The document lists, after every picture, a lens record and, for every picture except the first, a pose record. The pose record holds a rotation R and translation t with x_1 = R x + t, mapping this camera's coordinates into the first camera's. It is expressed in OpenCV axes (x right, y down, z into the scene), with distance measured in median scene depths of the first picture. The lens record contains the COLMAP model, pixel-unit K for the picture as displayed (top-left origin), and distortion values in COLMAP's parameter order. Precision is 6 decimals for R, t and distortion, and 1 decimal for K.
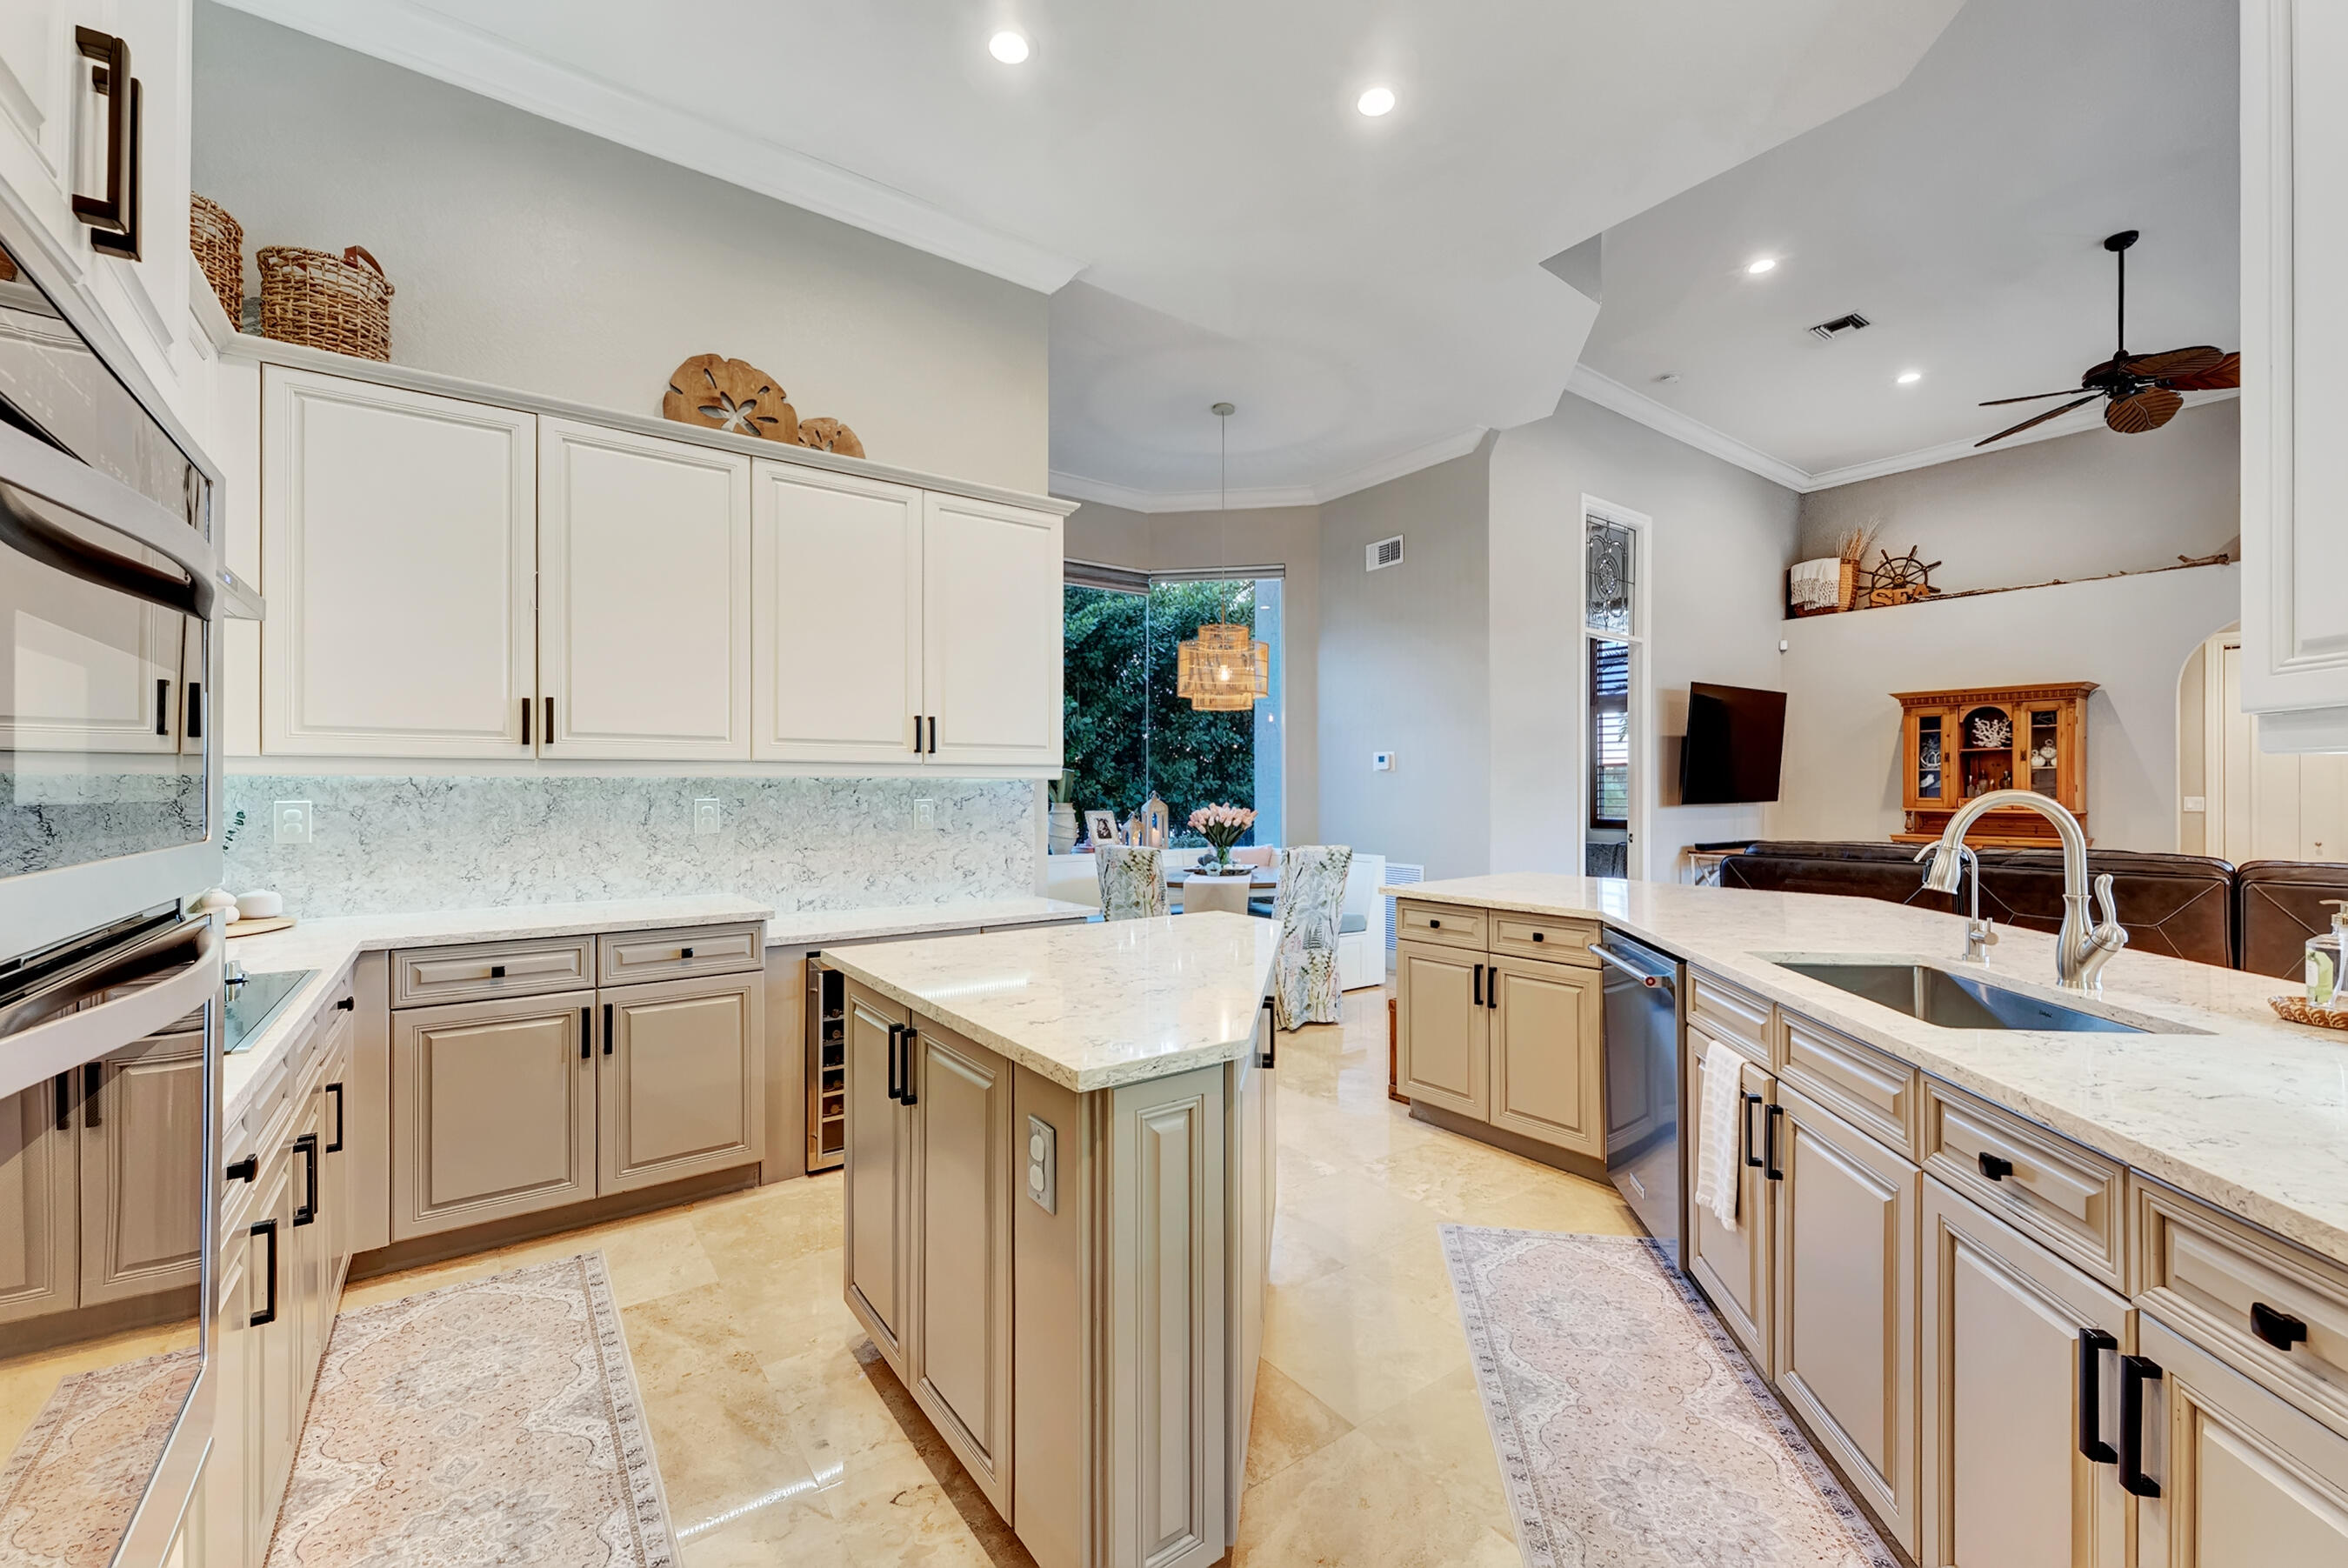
lens RADIAL K [[938.0, 0, 1163.6], [0, 938.0, 795.1], [0, 0, 1]] dist [0.014825, 0.000204]
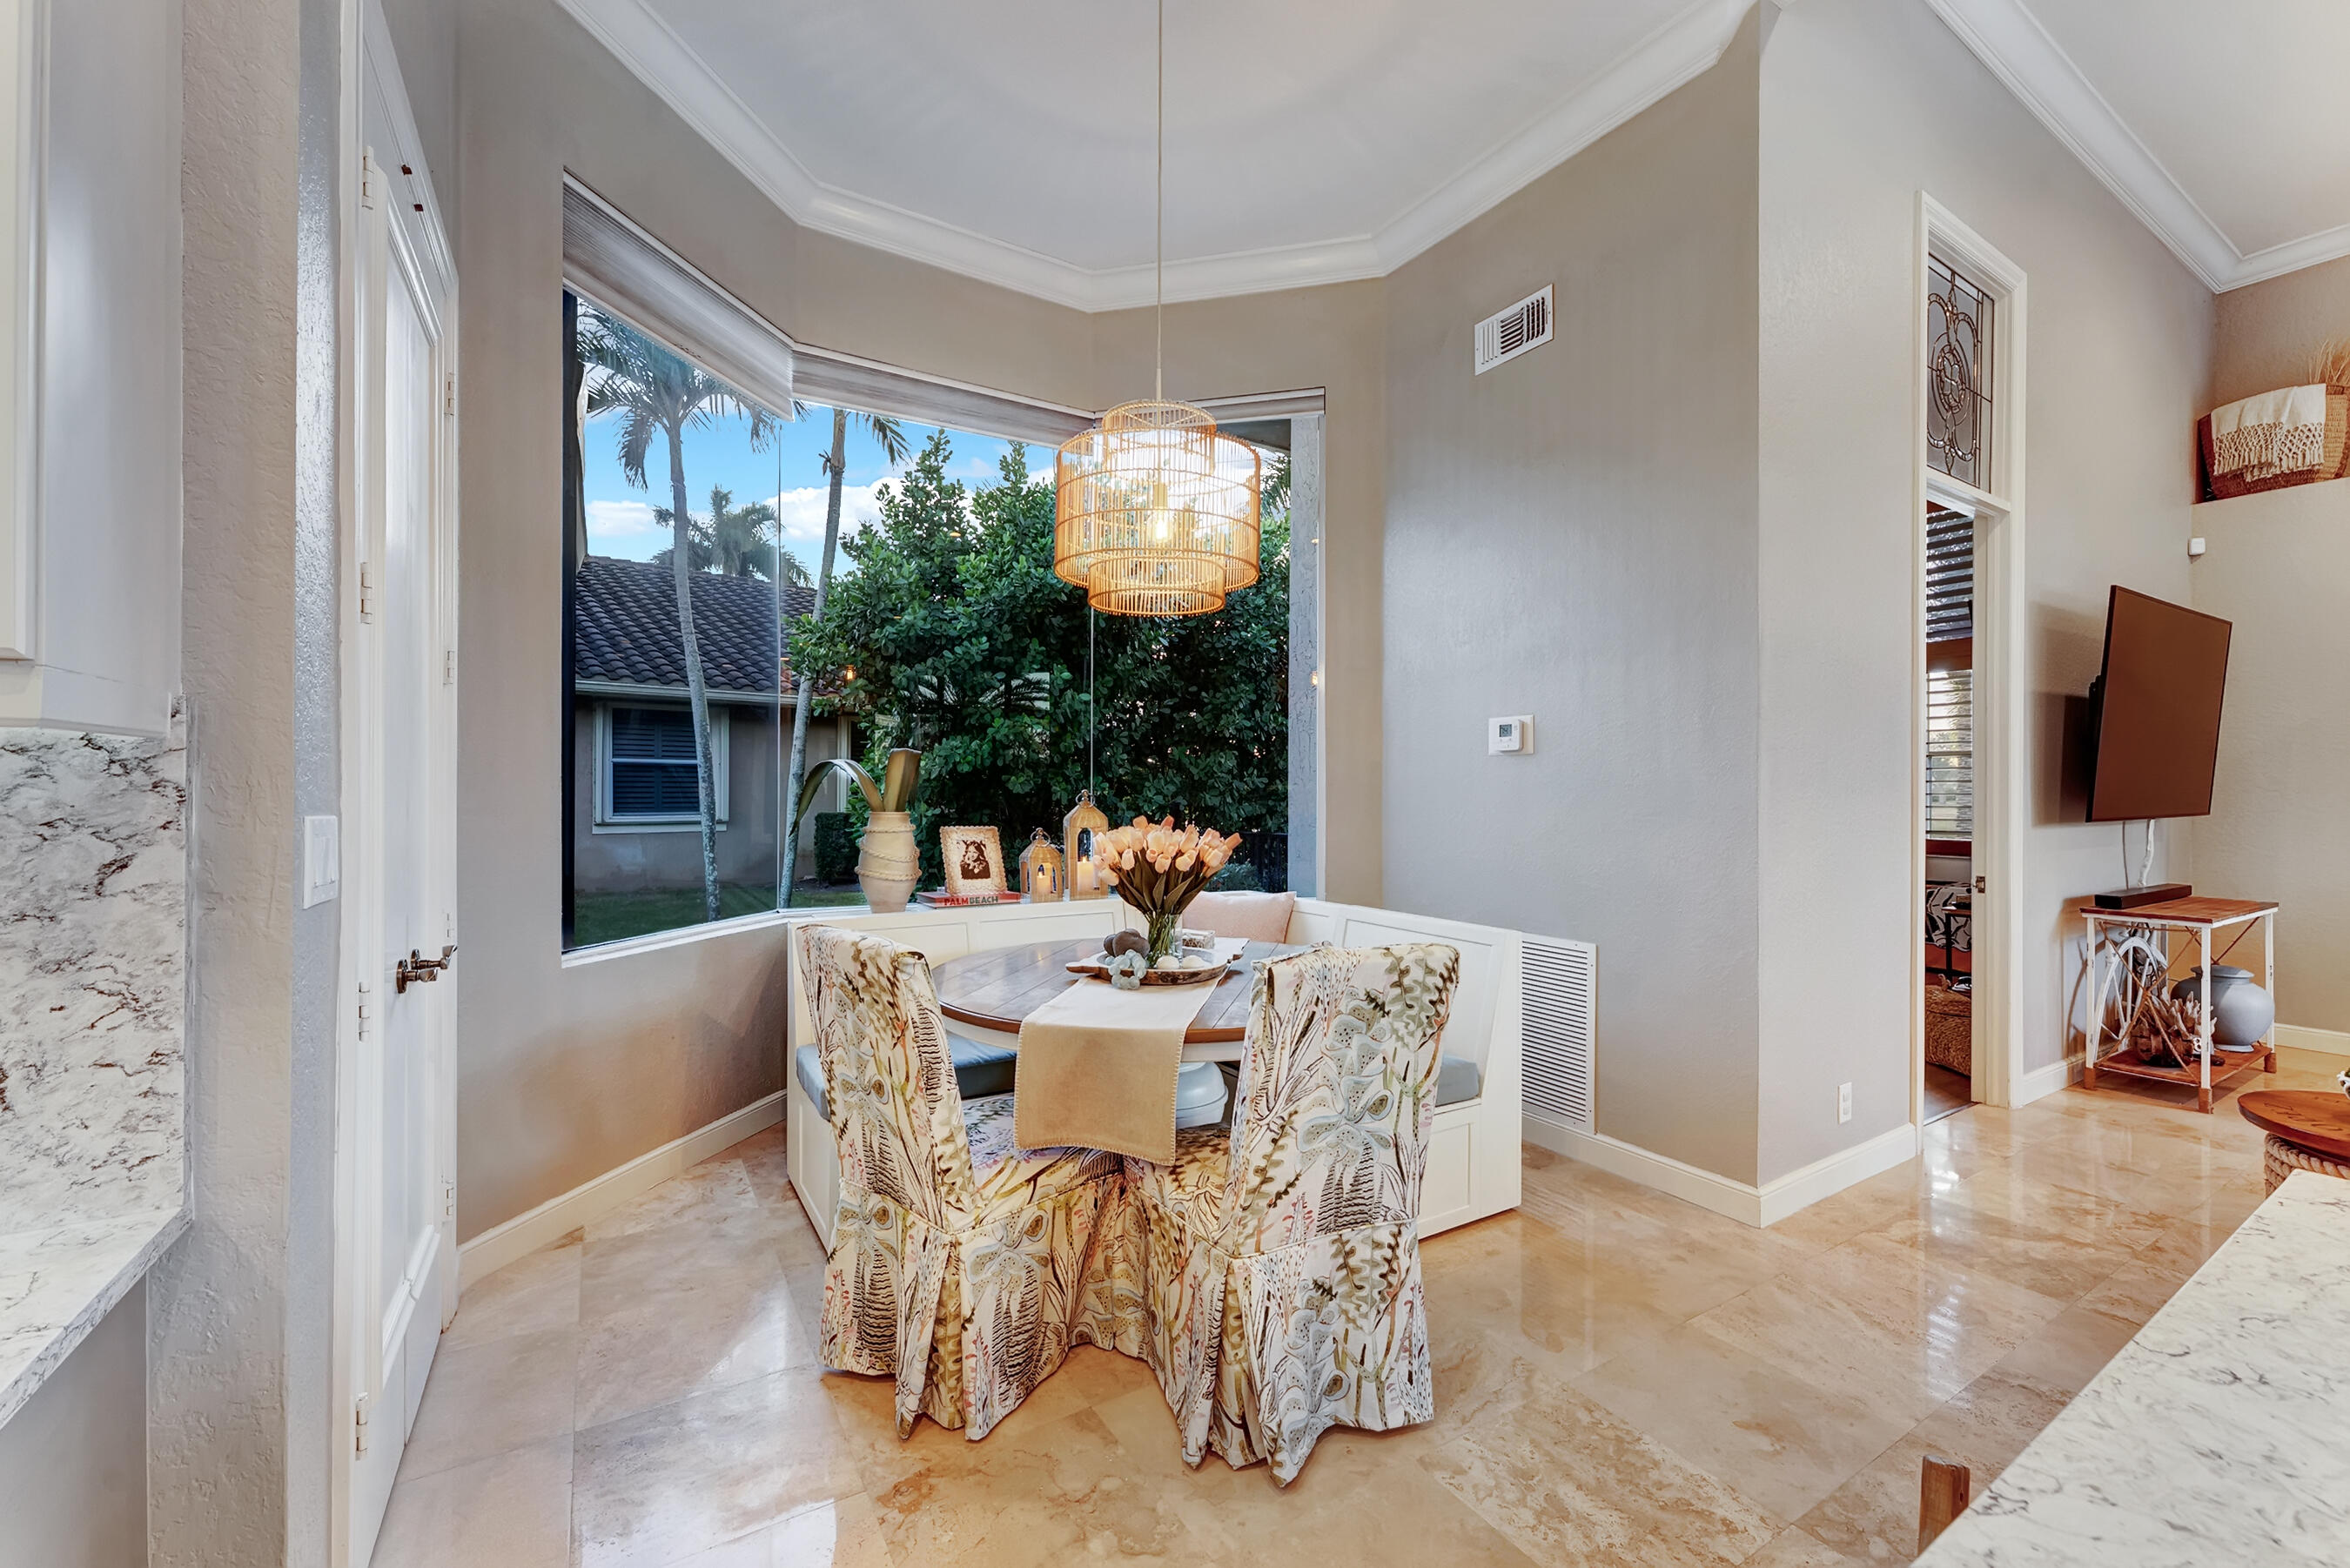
lens RADIAL K [[938.6, 0, 1187.4], [0, 938.6, 790.7], [0, 0, 1]] dist [0.014825, 0.000204]
pose [[0.998350, 0.004658, -0.057233, 0.087281], [-0.004963, 0.999974, -0.005199, -0.001778], [0.057207, 0.005475, 0.998347, 0.471364]]
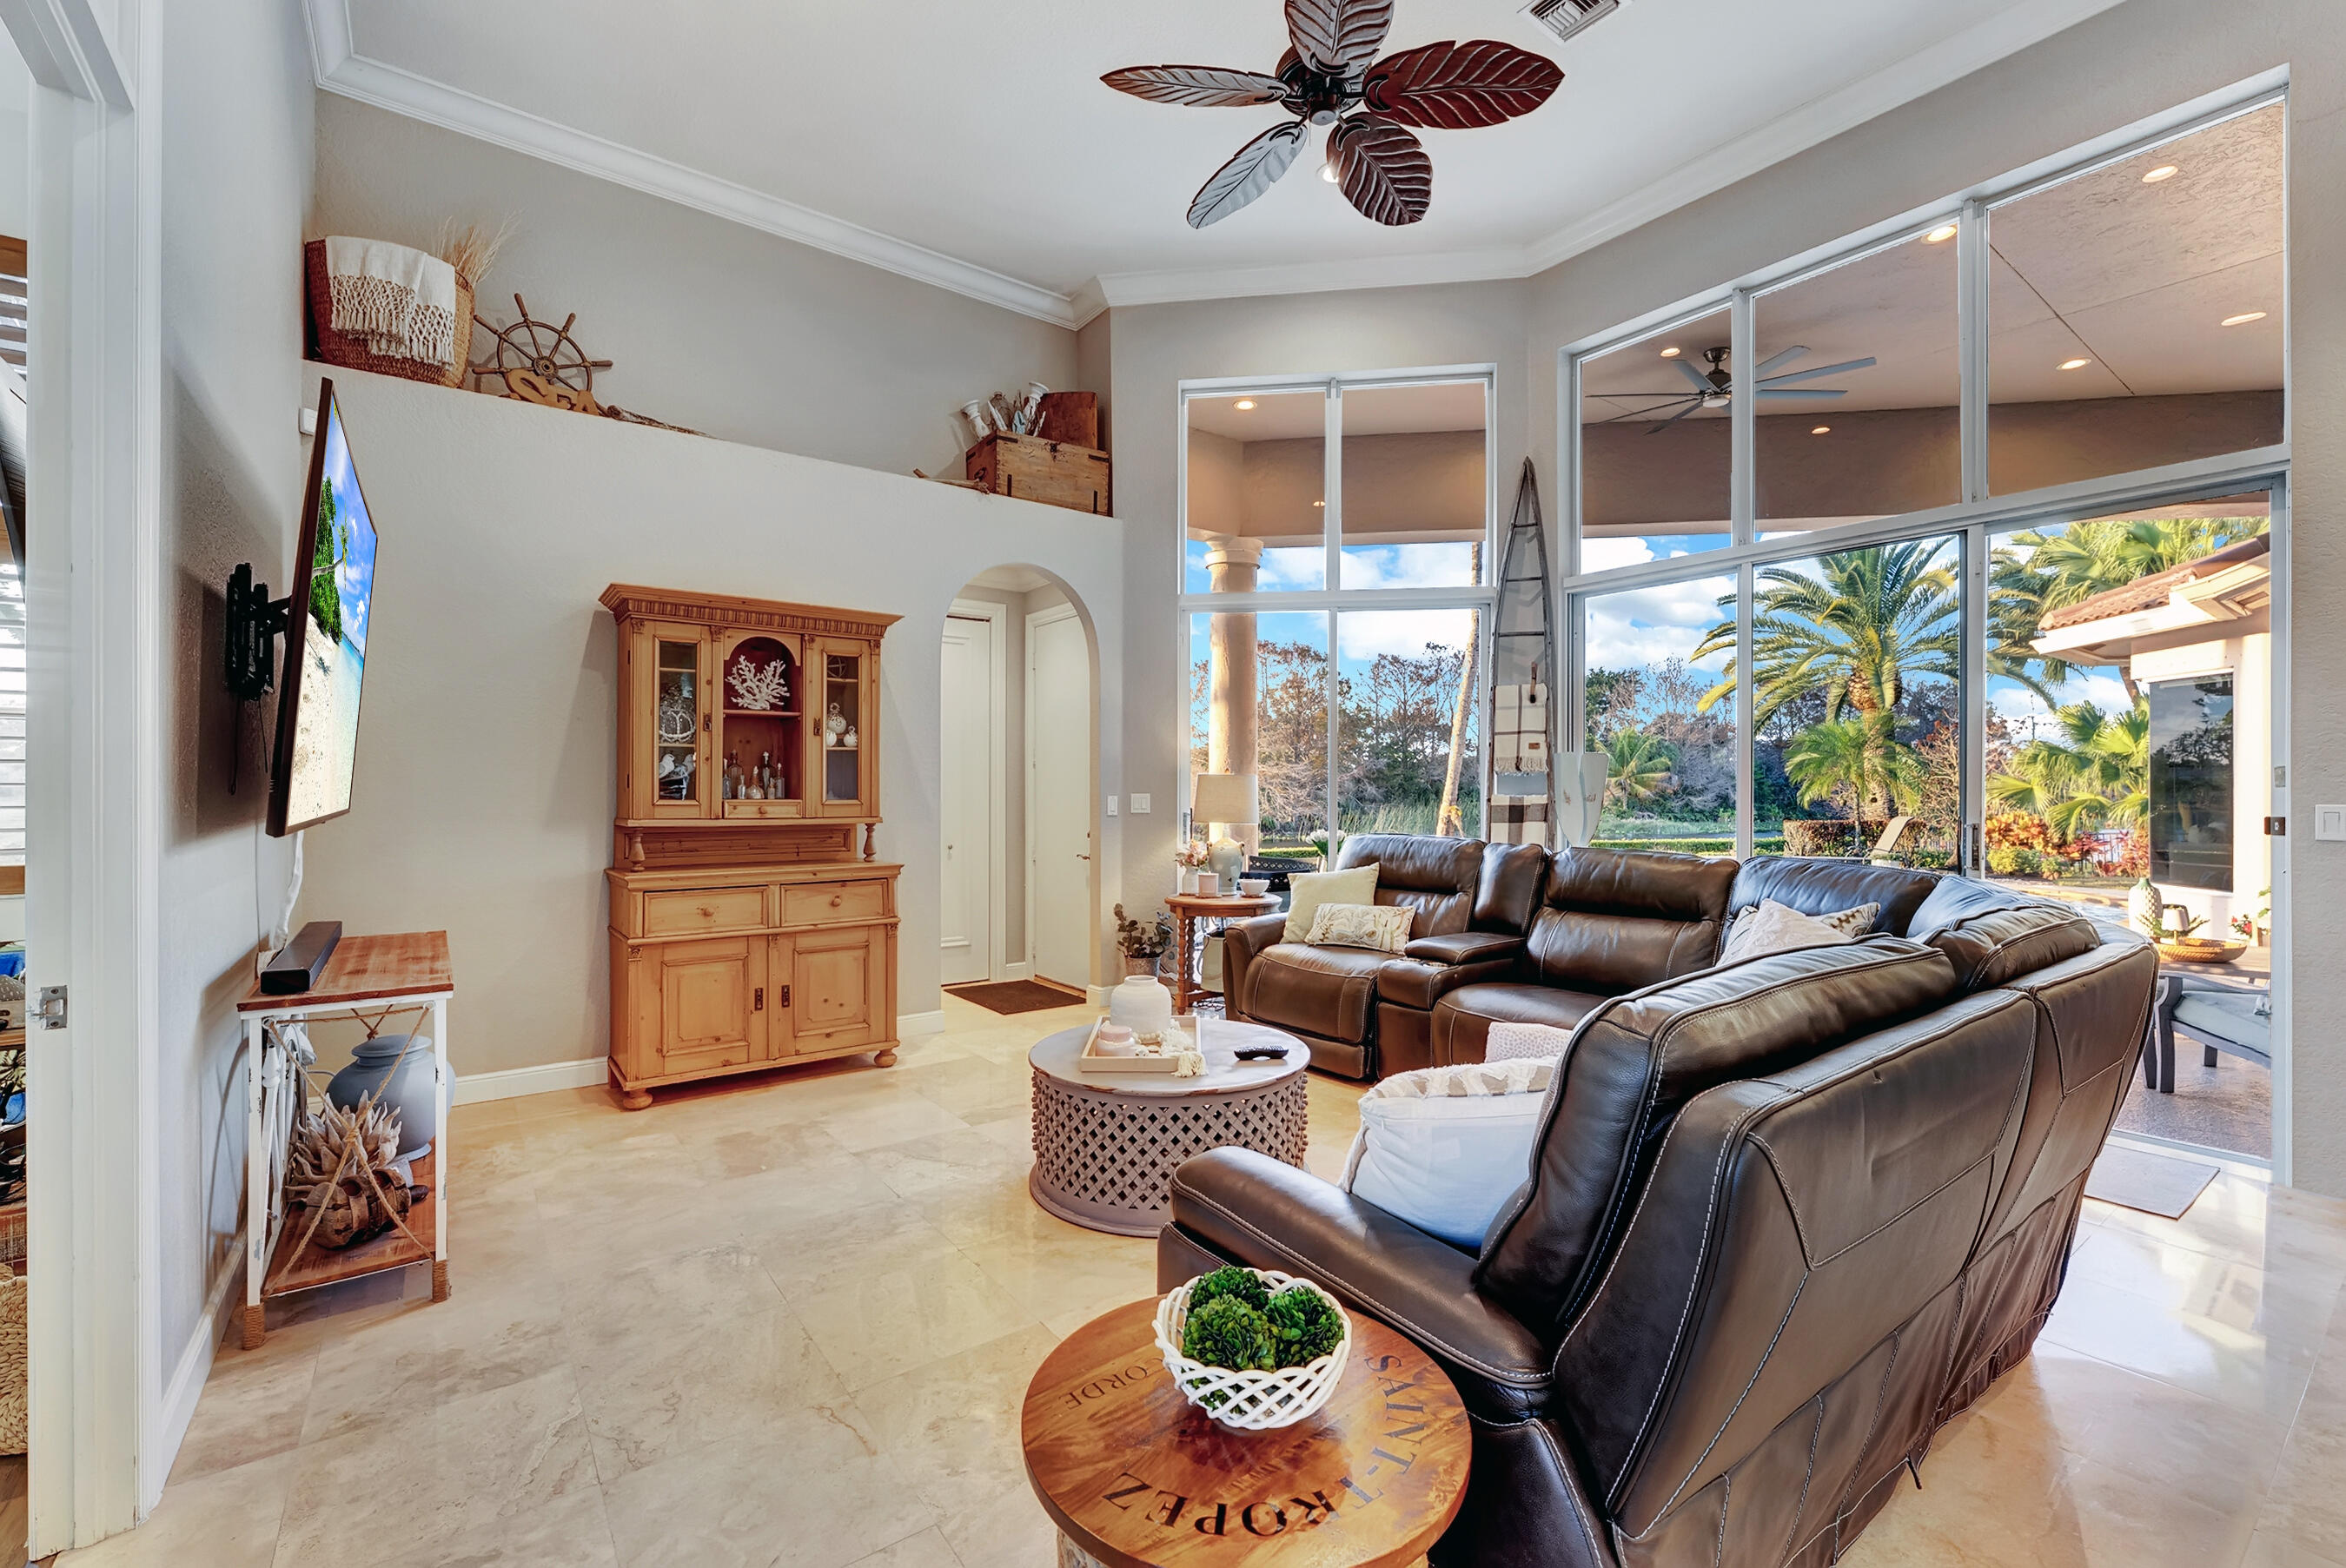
lens RADIAL K [[985.7, 0, 1160.7], [0, 985.7, 807.5], [0, 0, 1]] dist [-0.001466, -0.000210]
pose [[0.001079, -0.014483, 0.999895, 0.297354], [0.005301, 0.999881, 0.014477, 0.000778], [-0.999985, 0.005285, 0.001156, 0.801496]]
